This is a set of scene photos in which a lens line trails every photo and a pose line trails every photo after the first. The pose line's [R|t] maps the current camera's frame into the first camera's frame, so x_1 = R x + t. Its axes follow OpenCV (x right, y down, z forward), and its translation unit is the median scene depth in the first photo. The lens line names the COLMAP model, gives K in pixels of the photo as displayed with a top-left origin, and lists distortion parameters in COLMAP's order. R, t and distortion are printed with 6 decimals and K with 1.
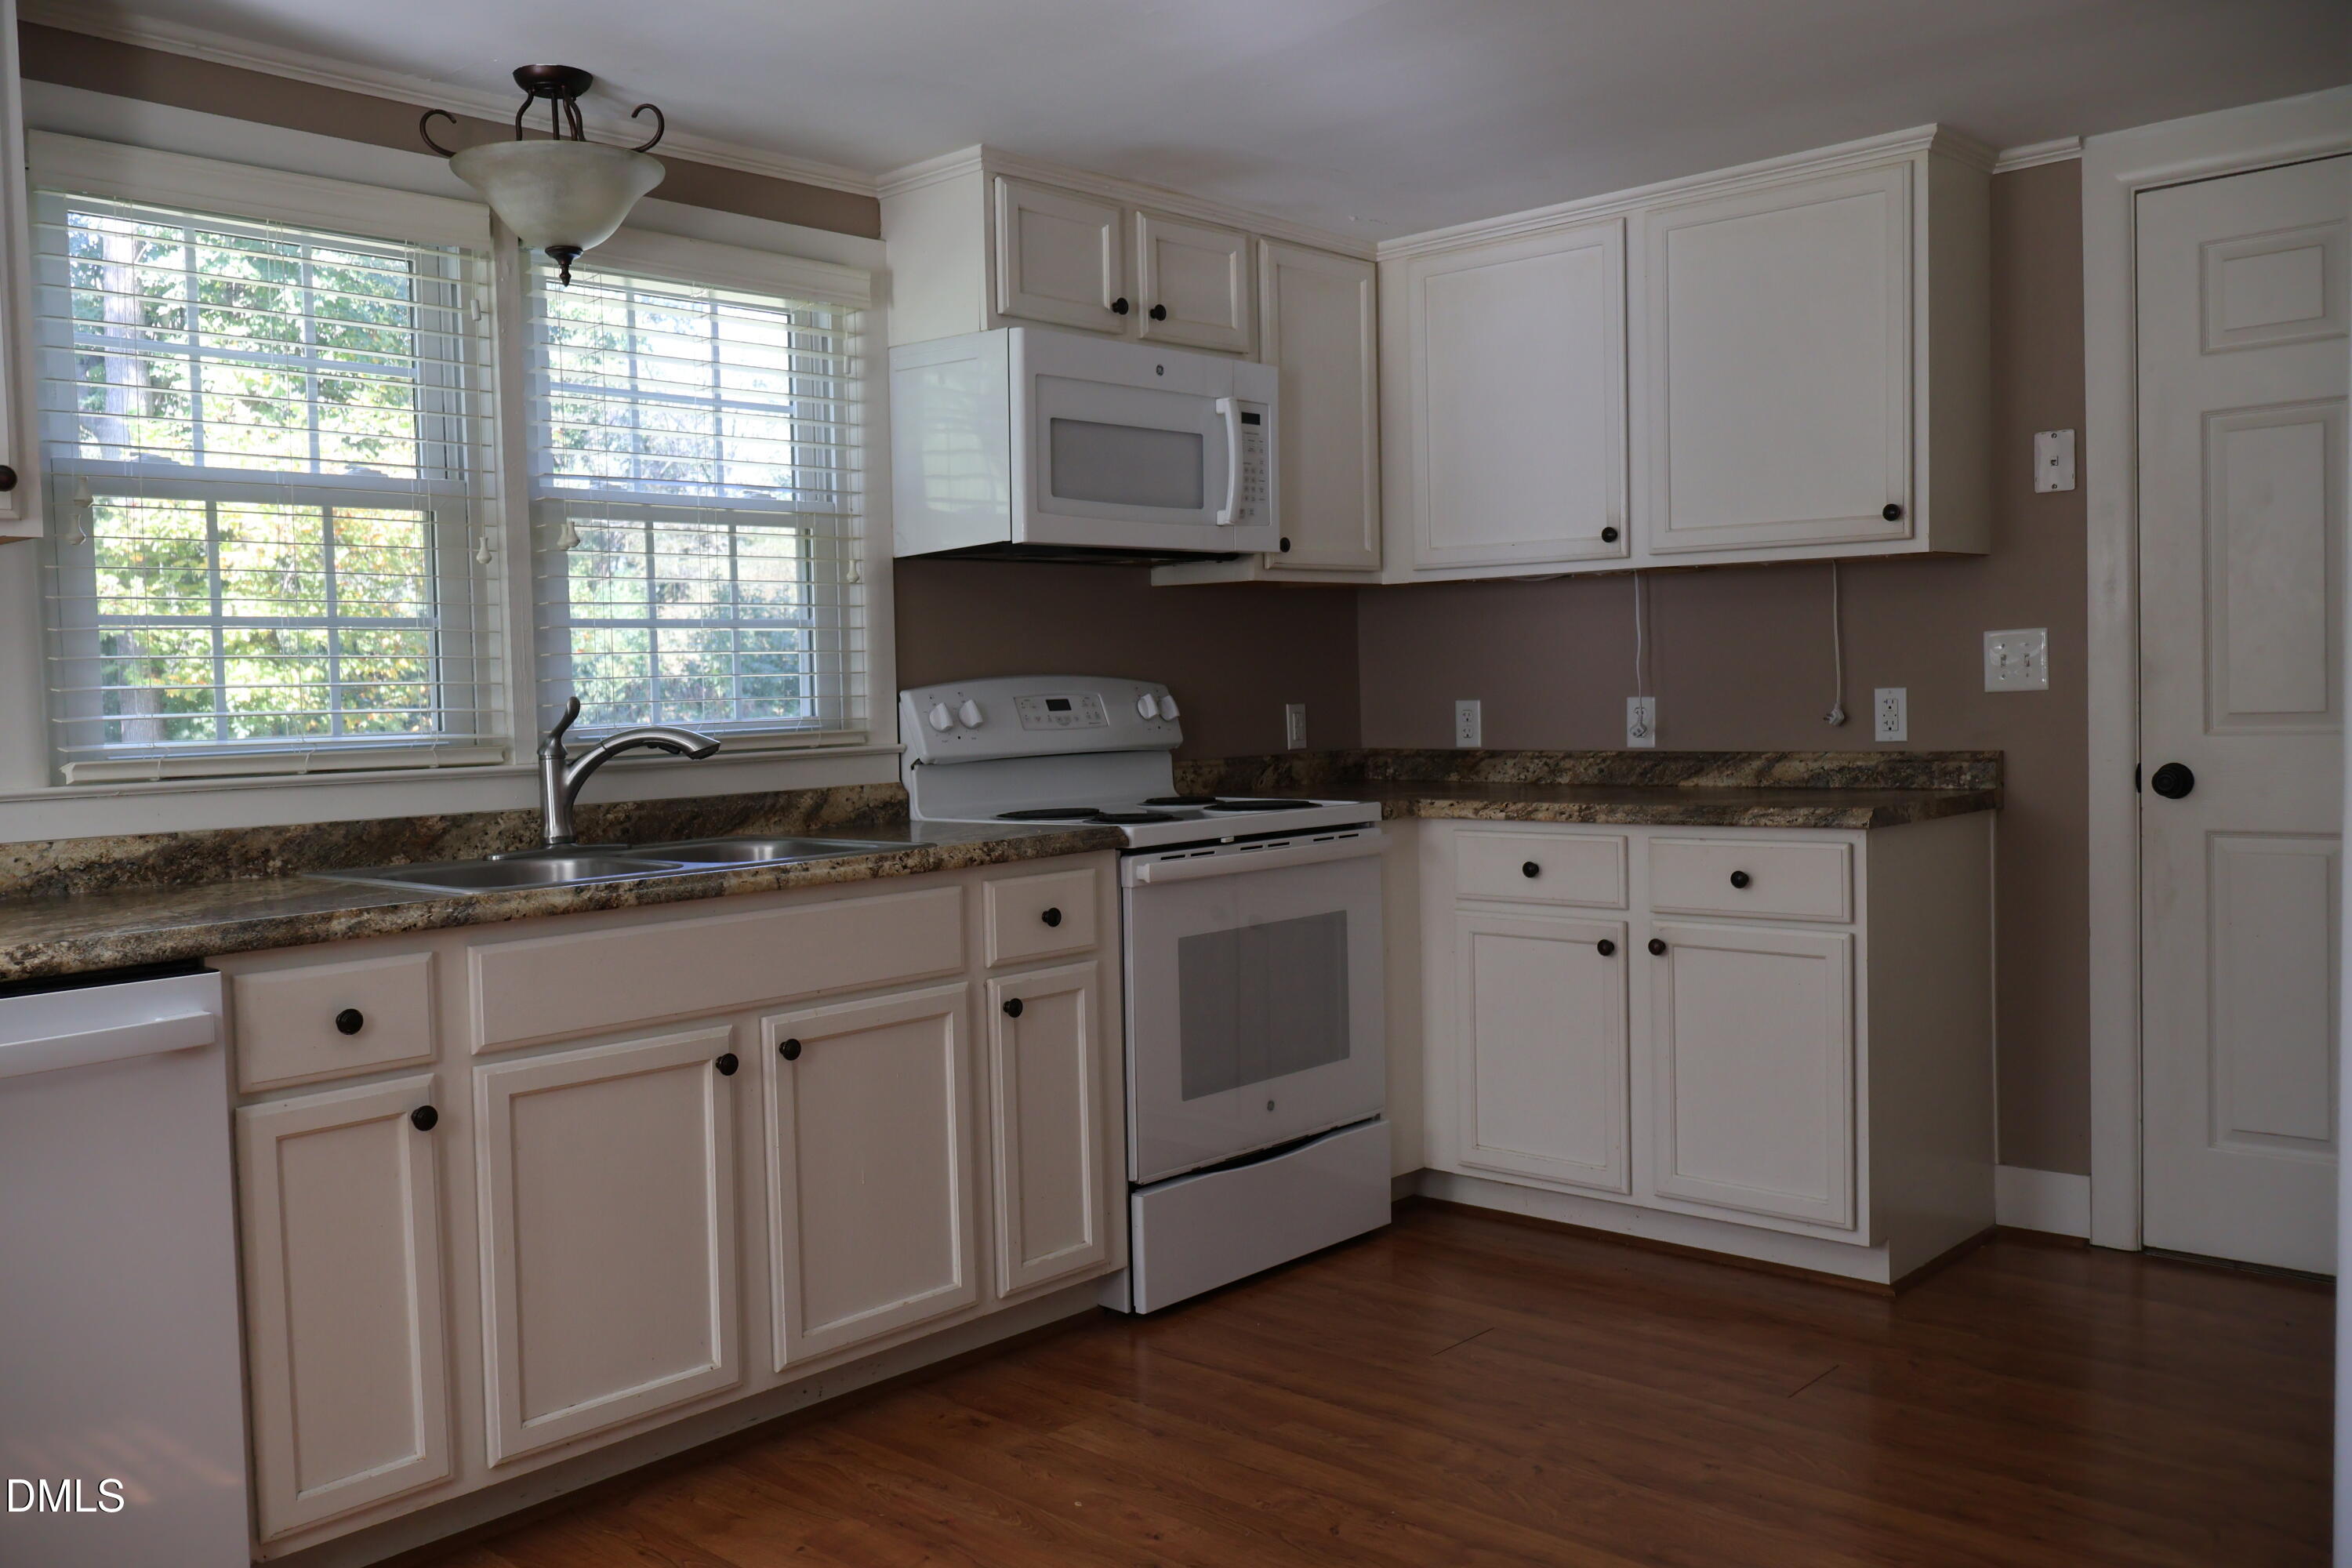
lens RADIAL K [[1960.3, 0, 1178.8], [0, 1960.3, 776.2], [0, 0, 1]] dist [-0.006391, 0.006895]
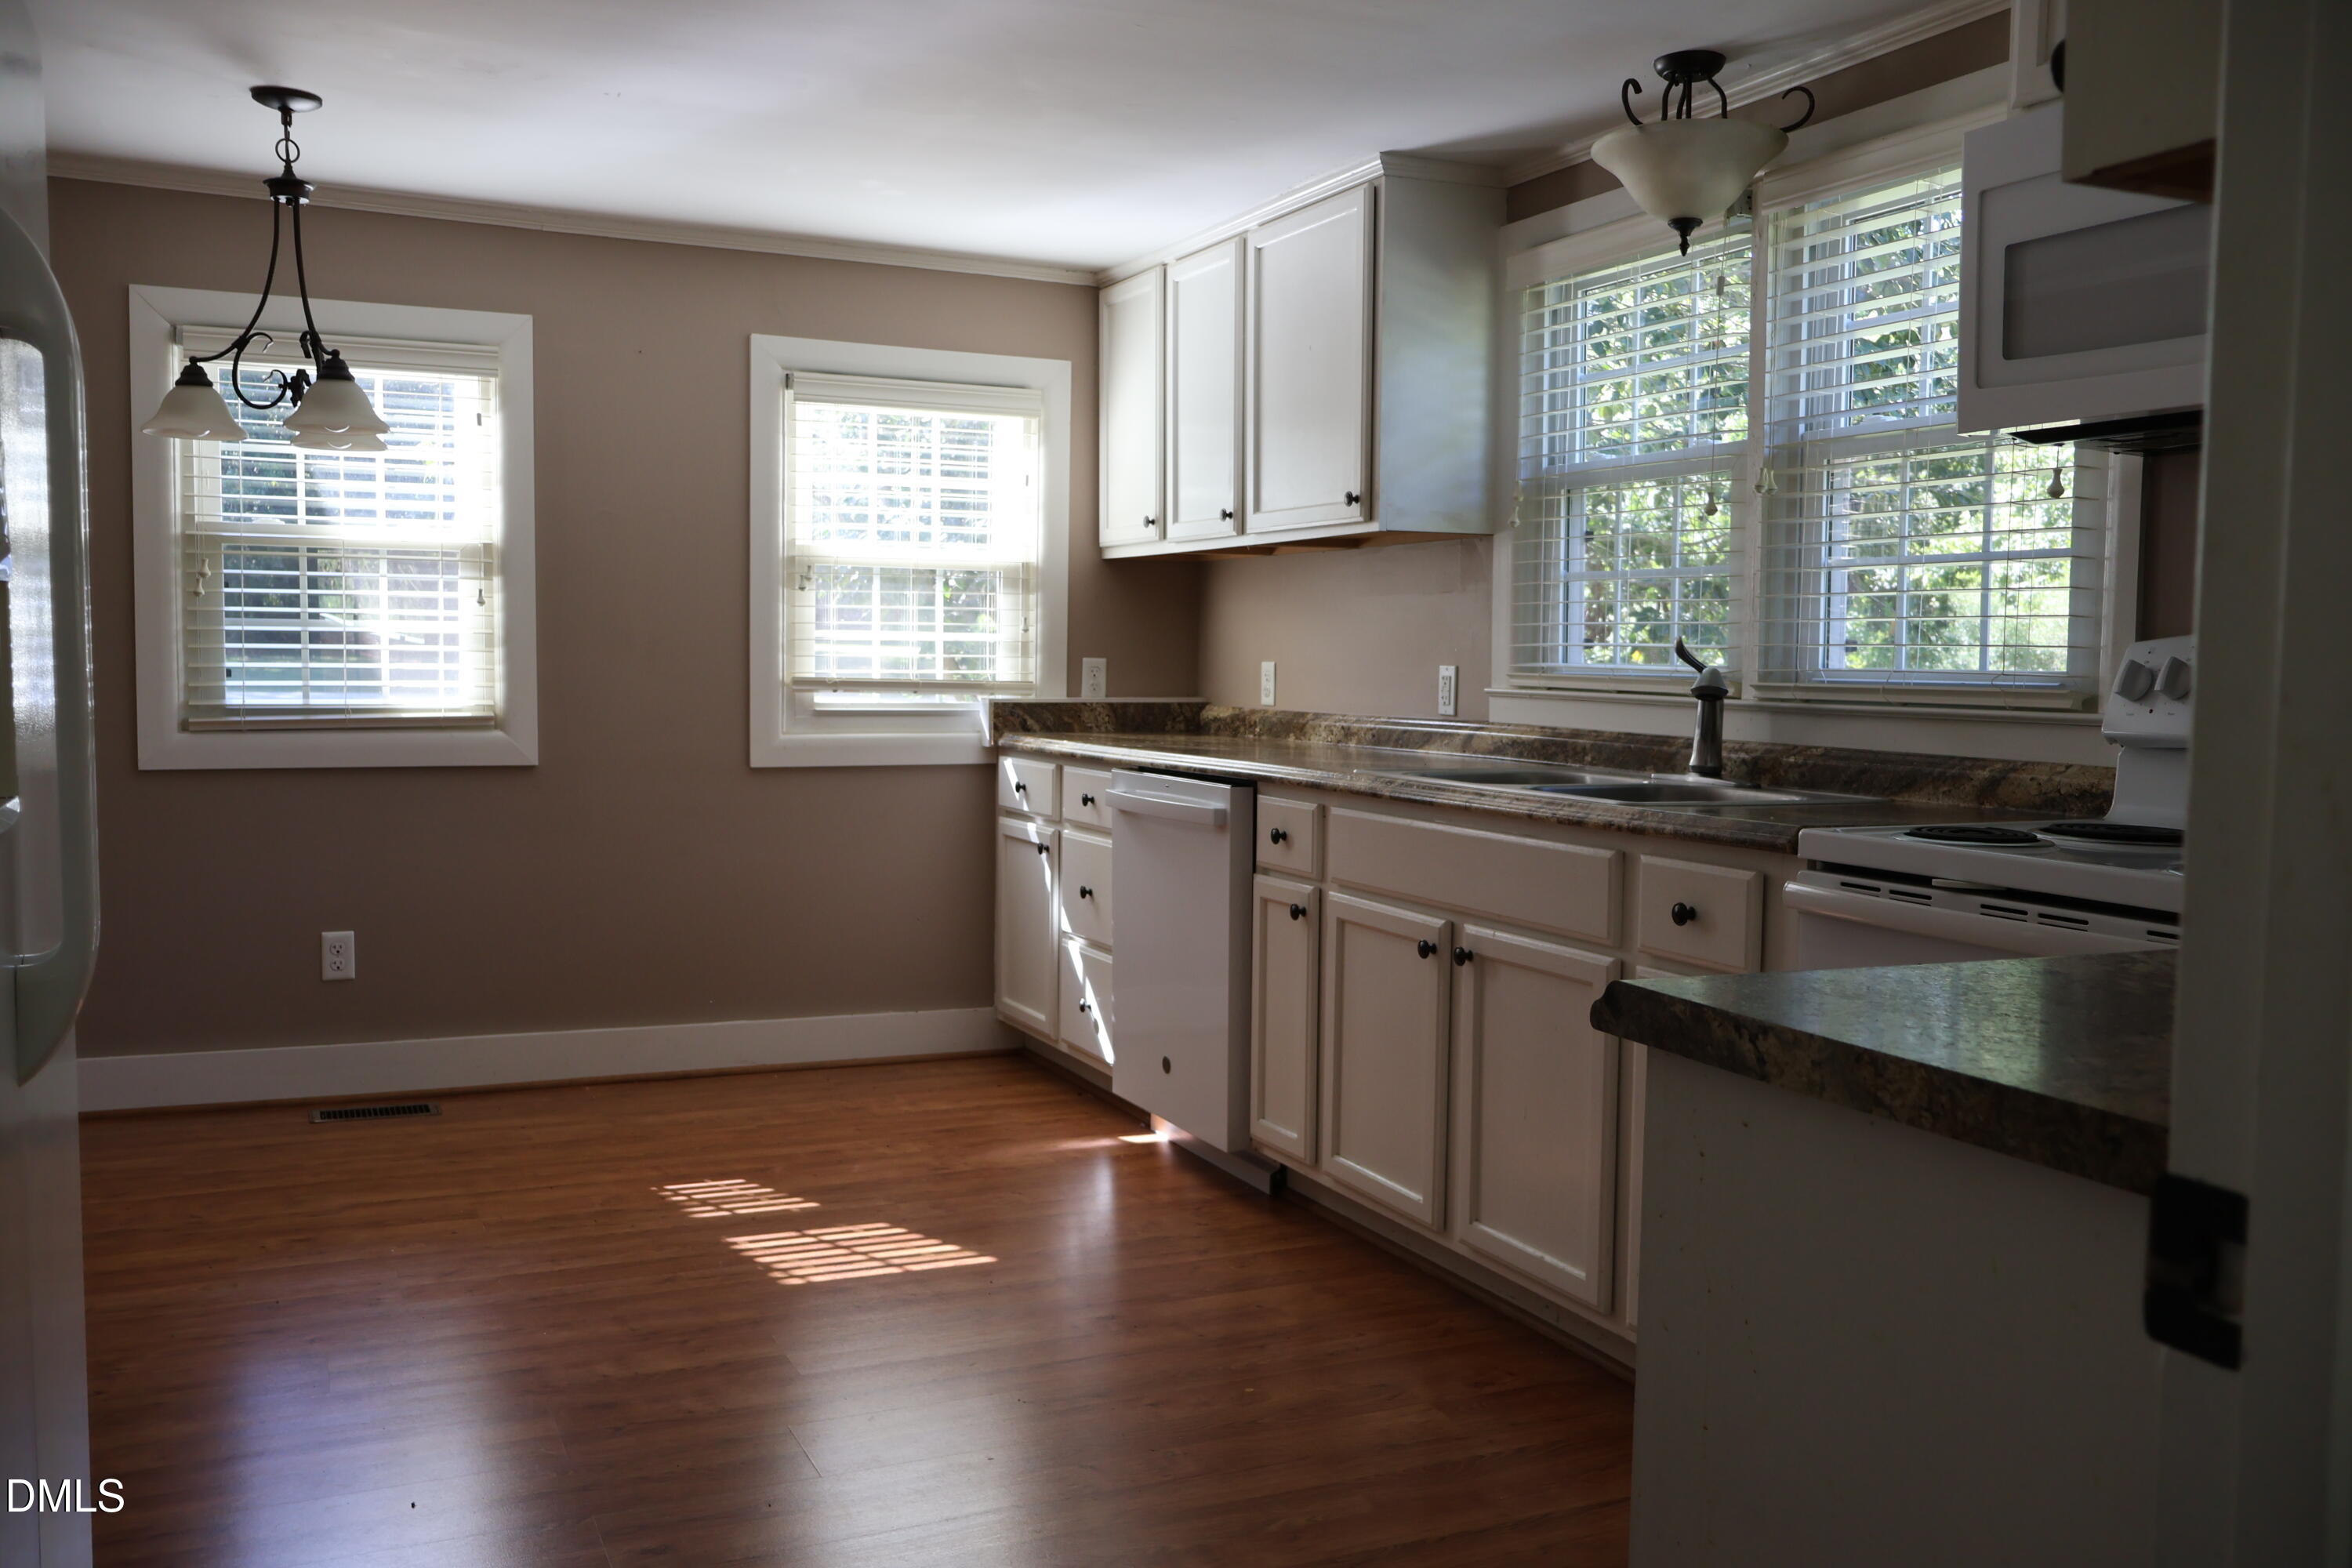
lens RADIAL K [[1960.3, 0, 1152.1], [0, 1960.3, 789.8], [0, 0, 1]] dist [-0.006391, 0.006895]
pose [[-0.391791, 0.084334, -0.916181, 0.697061], [-0.050357, 0.992332, 0.112879, -0.055485], [0.918675, 0.090361, -0.384540, 1.004037]]
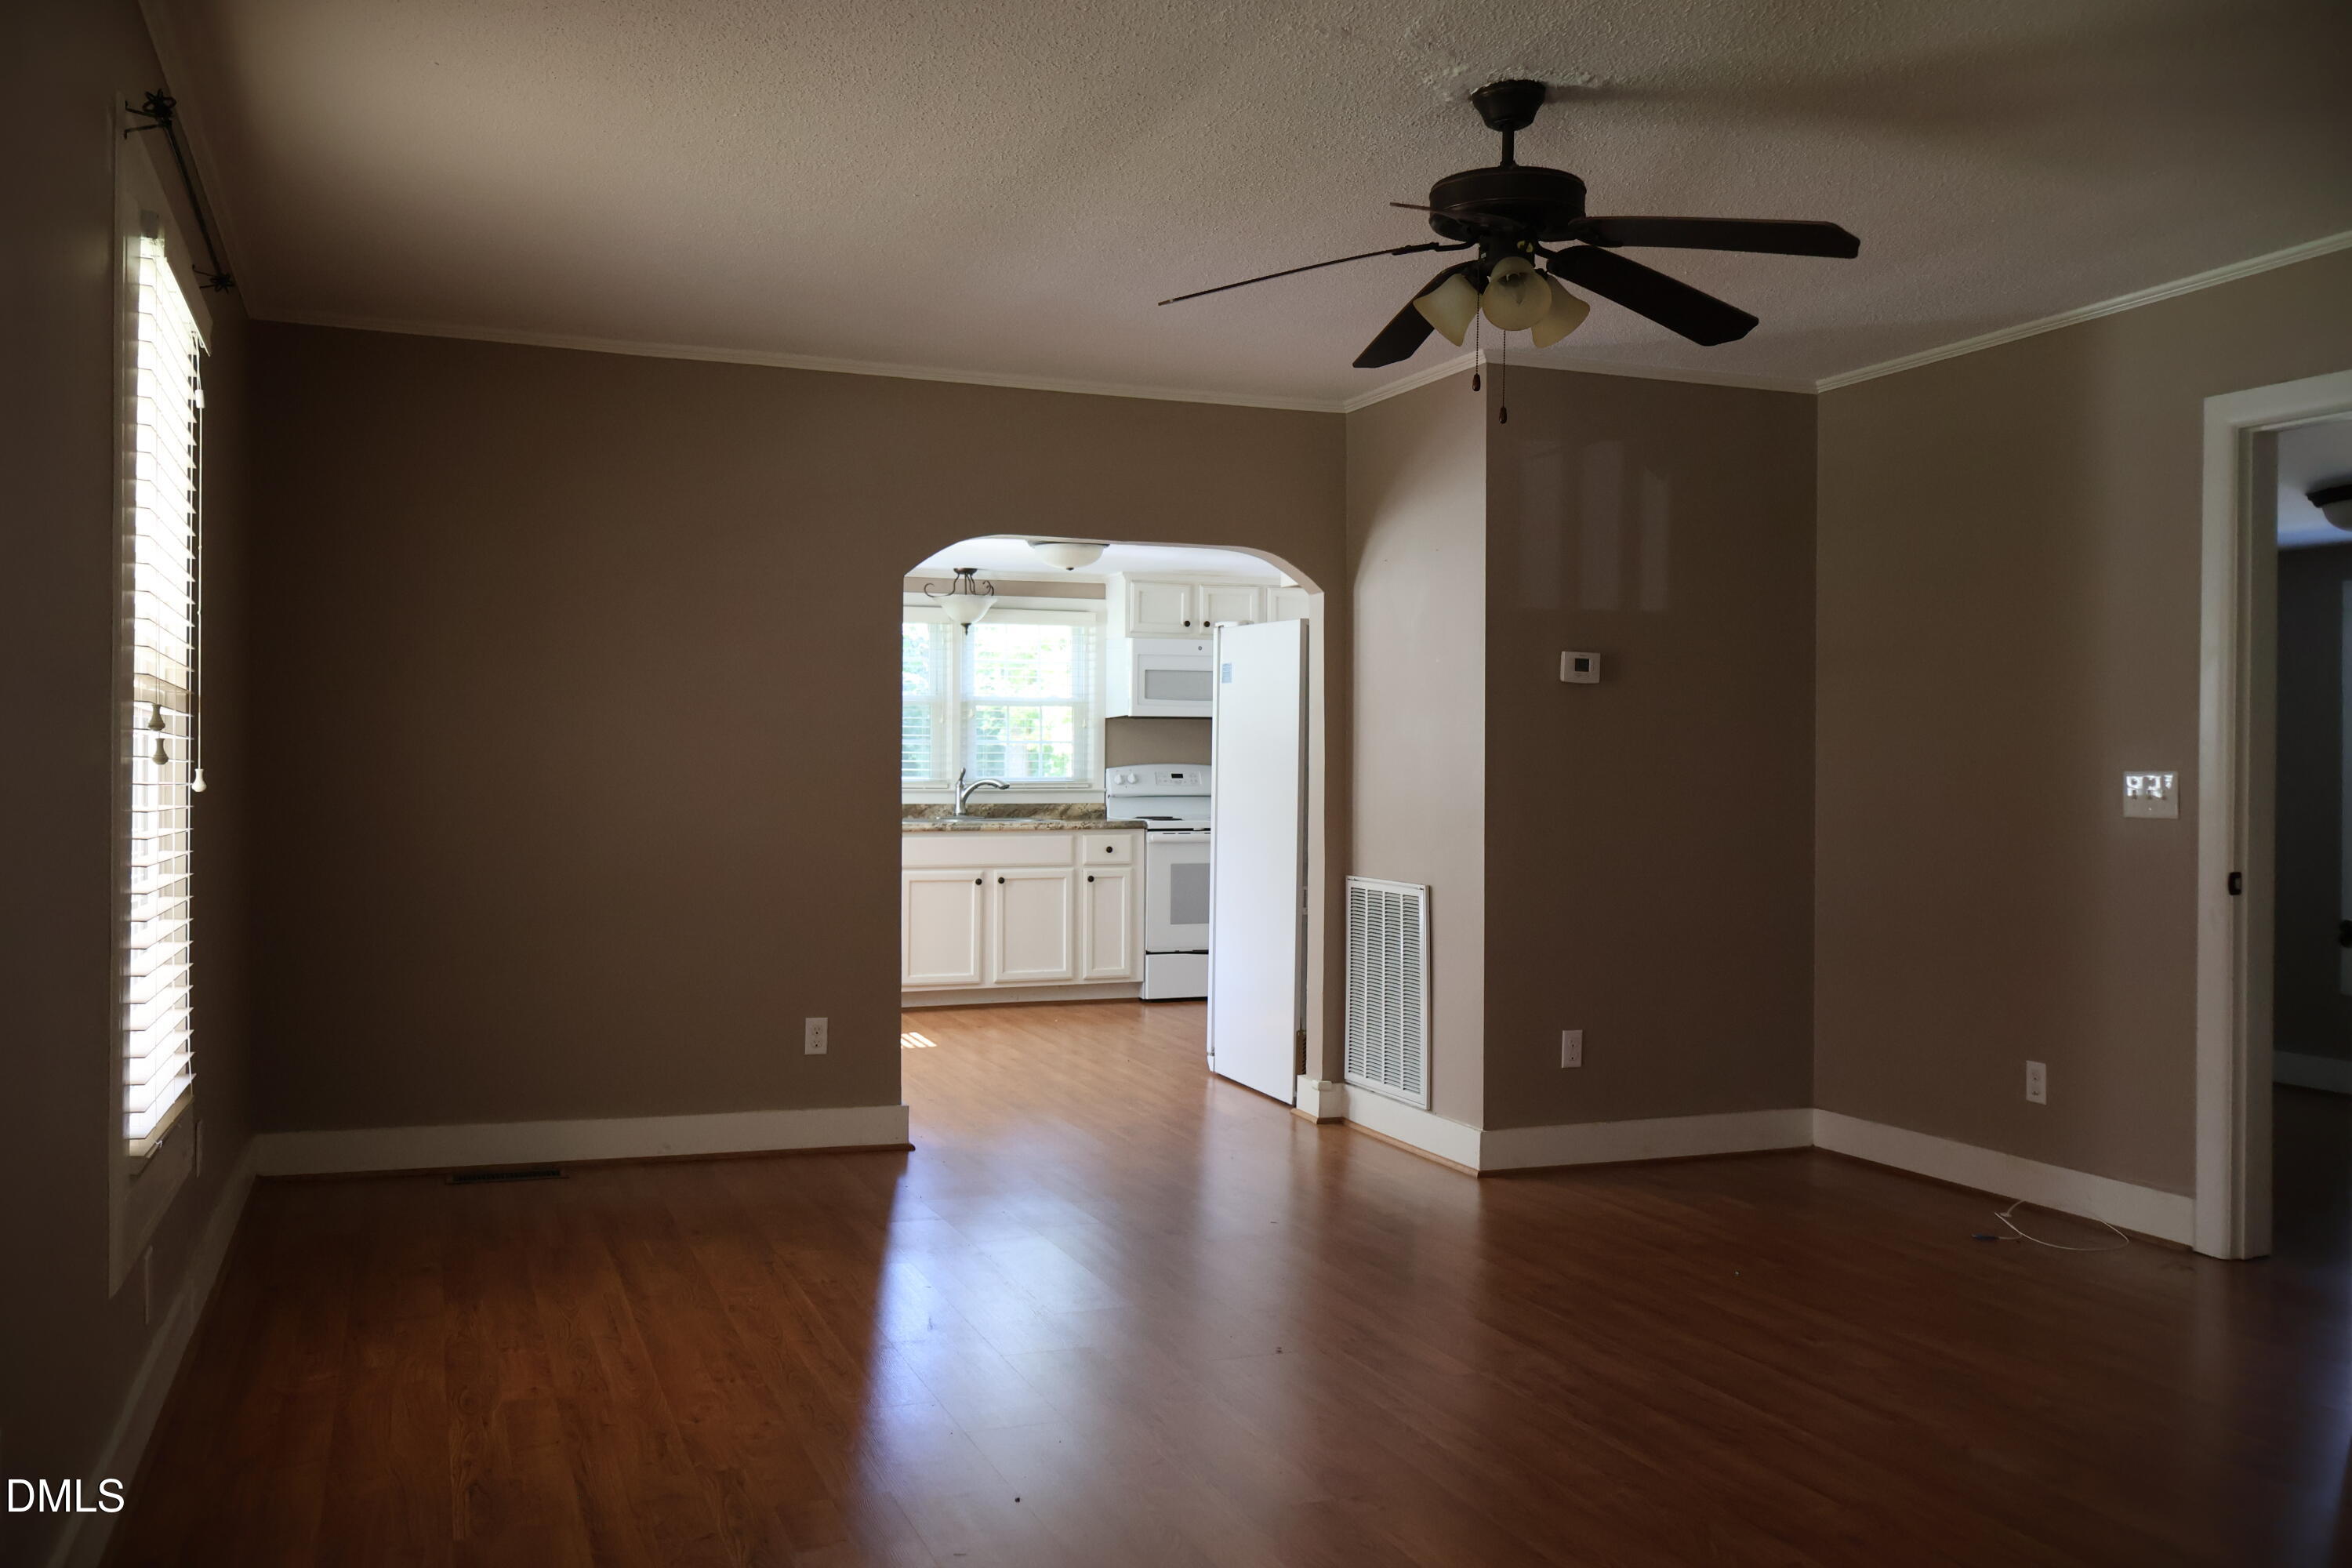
lens RADIAL K [[1960.3, 0, 1188.0], [0, 1960.3, 766.1], [0, 0, 1]] dist [-0.006391, 0.006895]
pose [[0.897809, 0.034243, -0.439052, 1.177235], [-0.049569, 0.998495, -0.023486, 0.010436], [0.437587, 0.042849, 0.898155, -1.394532]]
